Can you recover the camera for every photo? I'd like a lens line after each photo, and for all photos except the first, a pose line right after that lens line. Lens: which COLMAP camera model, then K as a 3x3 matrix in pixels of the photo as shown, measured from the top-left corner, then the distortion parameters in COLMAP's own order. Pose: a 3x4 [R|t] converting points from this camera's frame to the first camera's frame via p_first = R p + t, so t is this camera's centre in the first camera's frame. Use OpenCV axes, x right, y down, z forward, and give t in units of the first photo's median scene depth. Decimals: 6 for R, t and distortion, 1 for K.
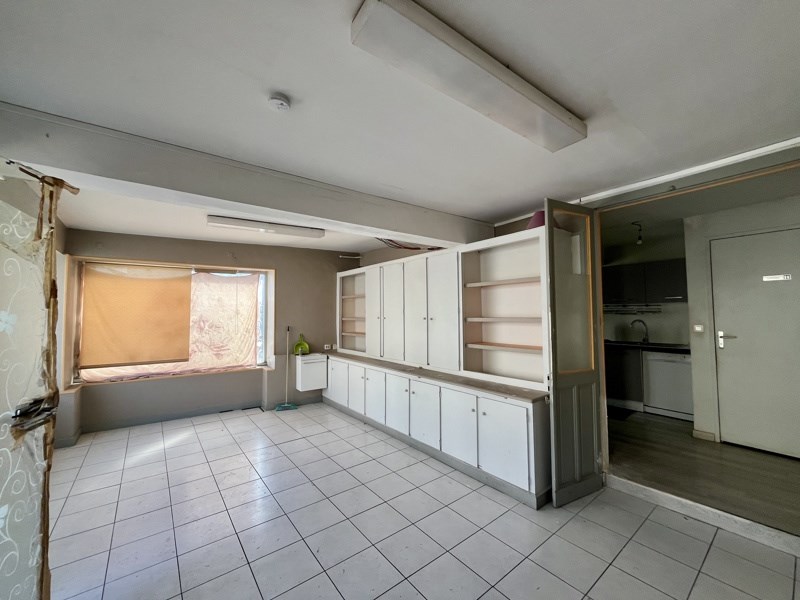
lens RADIAL K [[317.1, 0, 399.0], [0, 317.1, 301.1], [0, 0, 1]] dist [-0.034539, -0.000860]
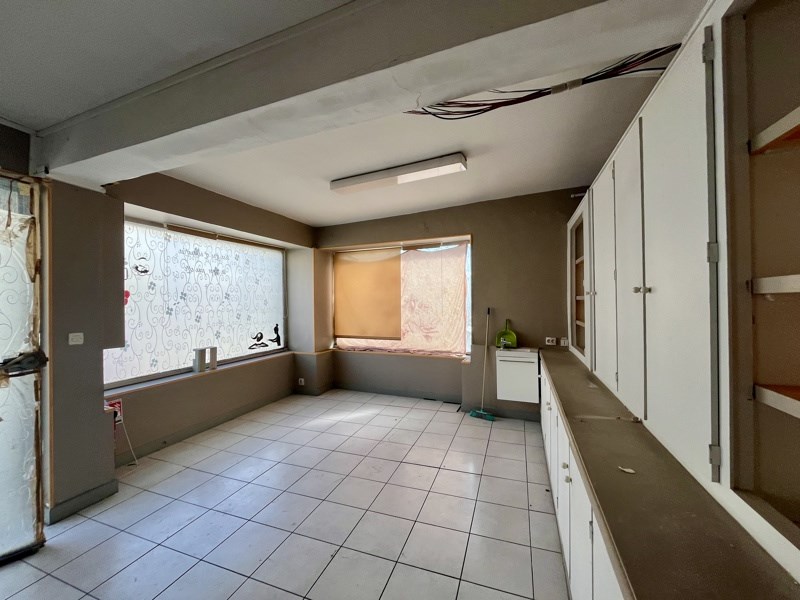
lens RADIAL K [[317.1, 0, 399.3], [0, 317.1, 298.4], [0, 0, 1]] dist [-0.034539, -0.000860]
pose [[0.513093, -0.003837, -0.858325, 0.196004], [0.041850, 0.998913, 0.020552, 0.036443], [0.857312, -0.046466, 0.512695, 0.470862]]
